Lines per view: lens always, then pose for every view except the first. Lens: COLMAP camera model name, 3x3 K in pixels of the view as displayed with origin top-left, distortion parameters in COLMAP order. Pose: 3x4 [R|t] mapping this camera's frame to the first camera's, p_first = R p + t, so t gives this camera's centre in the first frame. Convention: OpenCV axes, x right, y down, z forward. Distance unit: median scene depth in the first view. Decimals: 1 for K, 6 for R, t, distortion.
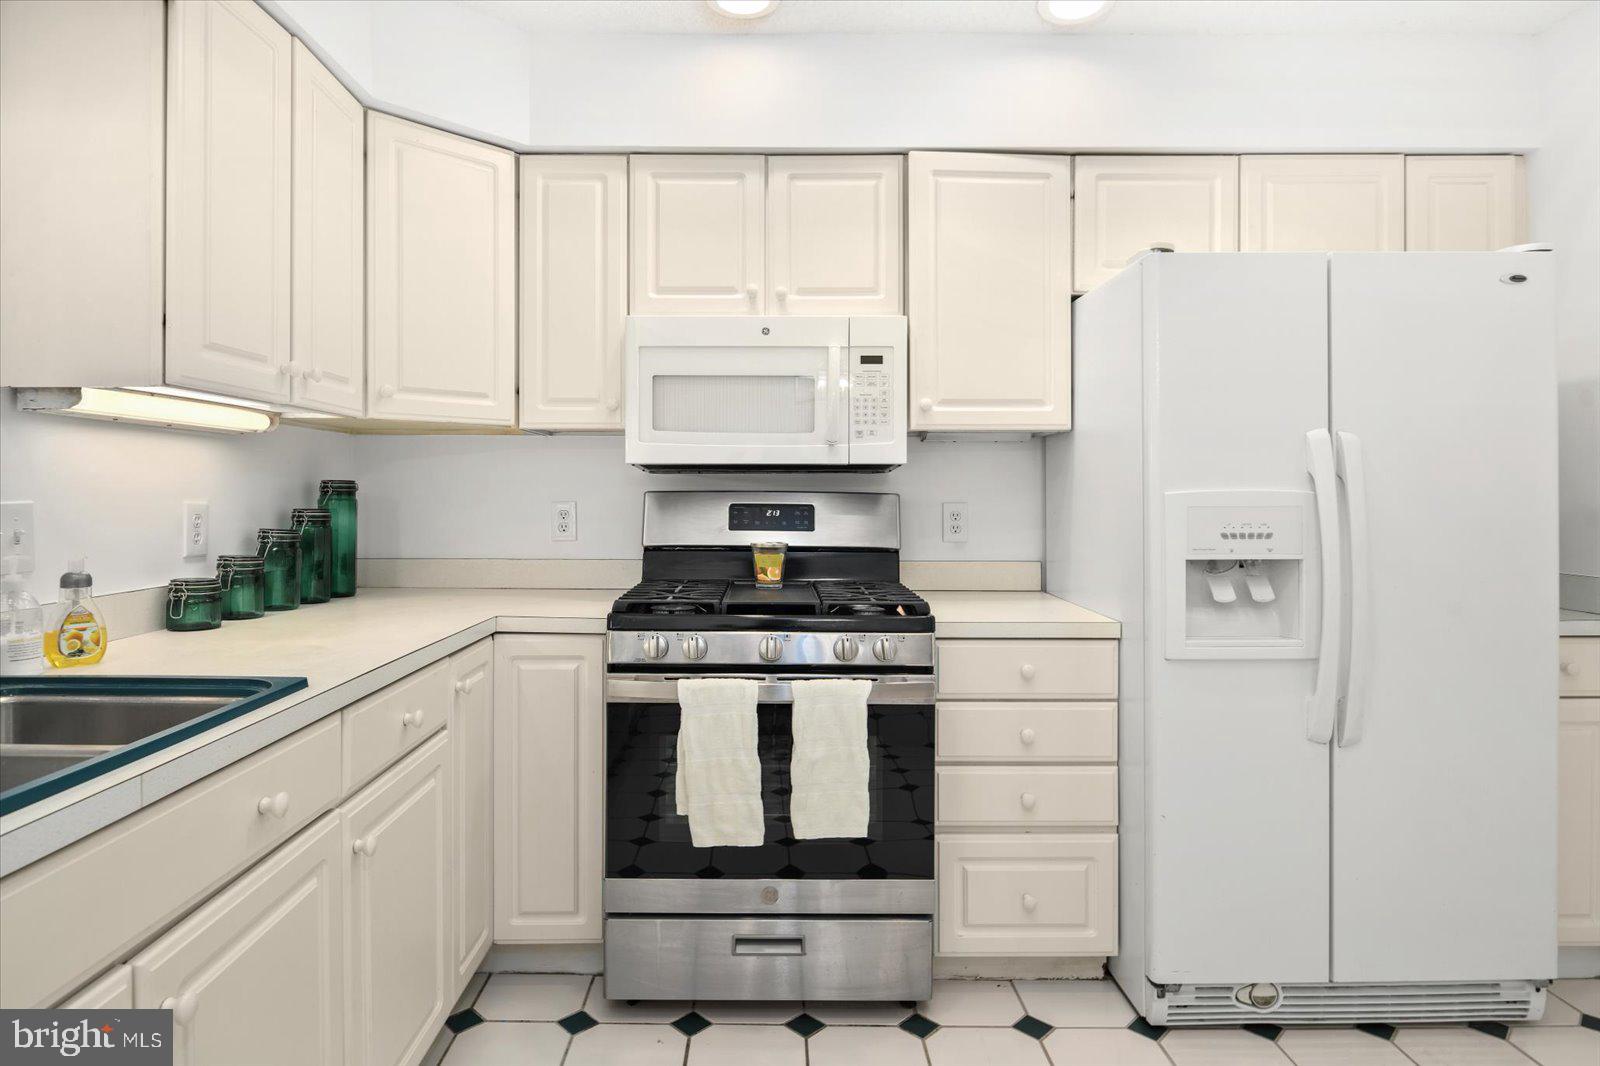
lens RADIAL K [[901.5, 0, 800.0], [0, 901.5, 504.0], [0, 0, 1]] dist [-0.002248, -0.001698]
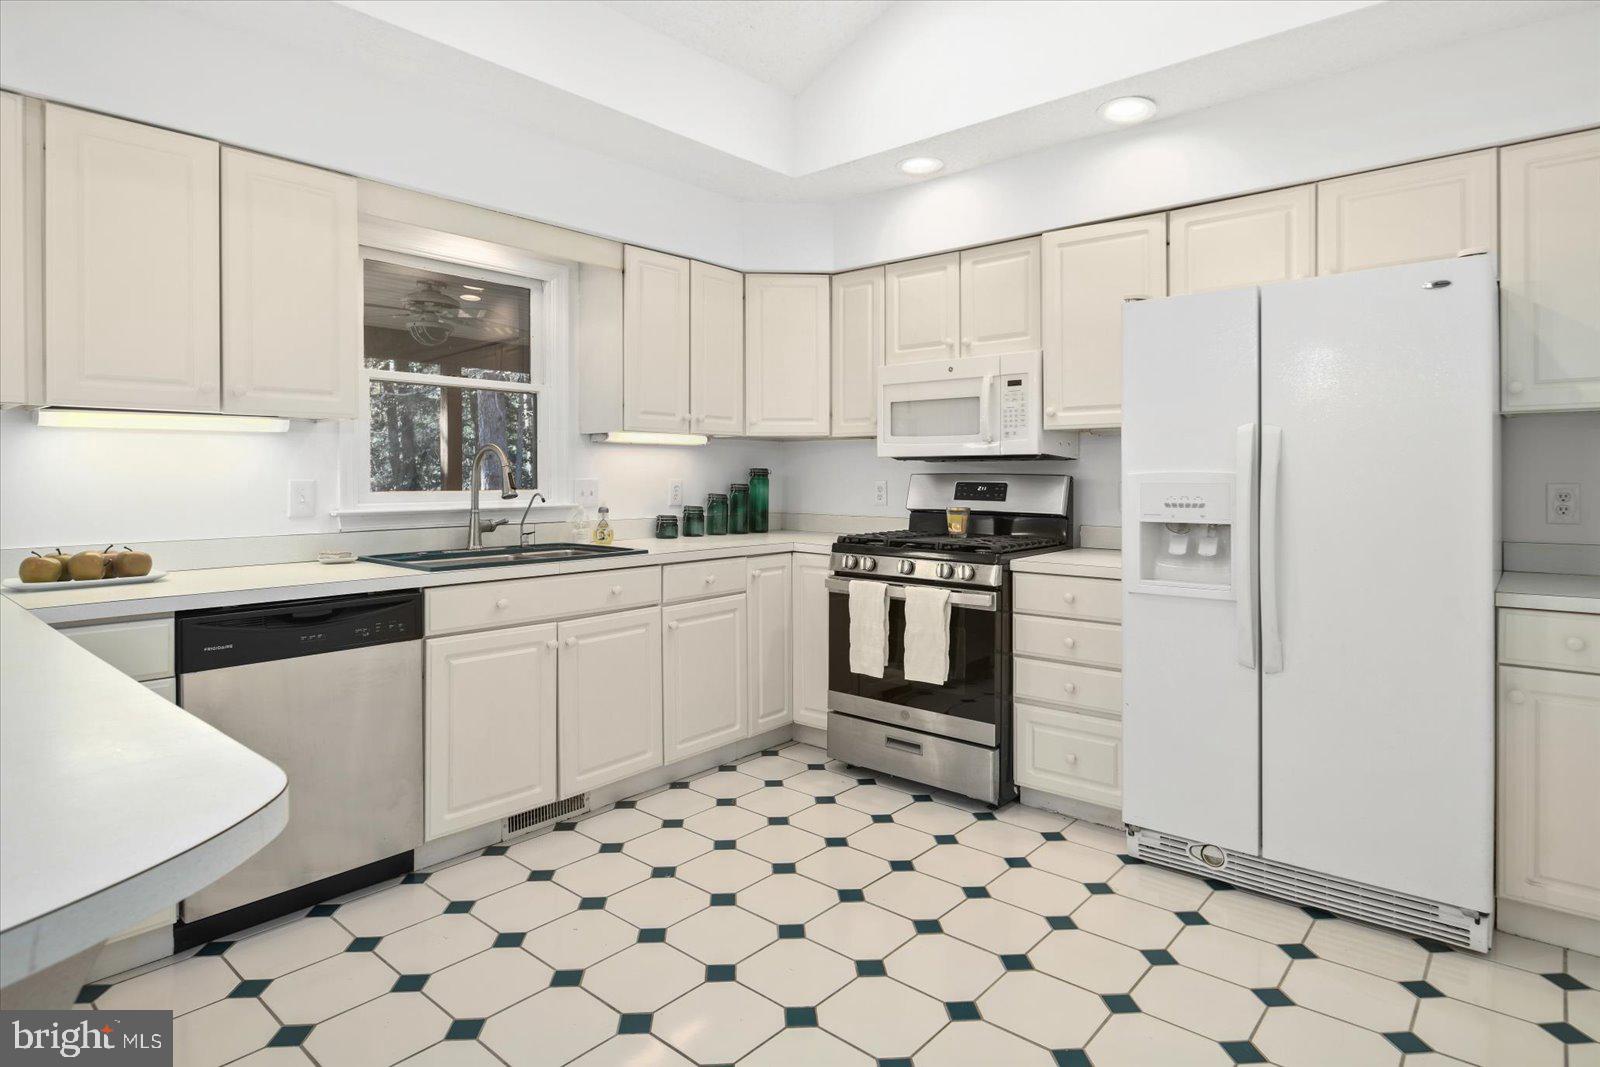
lens RADIAL K [[901.5, 0, 800.0], [0, 901.5, 504.5], [0, 0, 1]] dist [-0.002248, -0.001698]
pose [[0.750211, 0.019199, -0.660920, 0.903814], [-0.007079, 0.999754, 0.021006, 0.009124], [0.661160, -0.011080, 0.750163, -0.371840]]
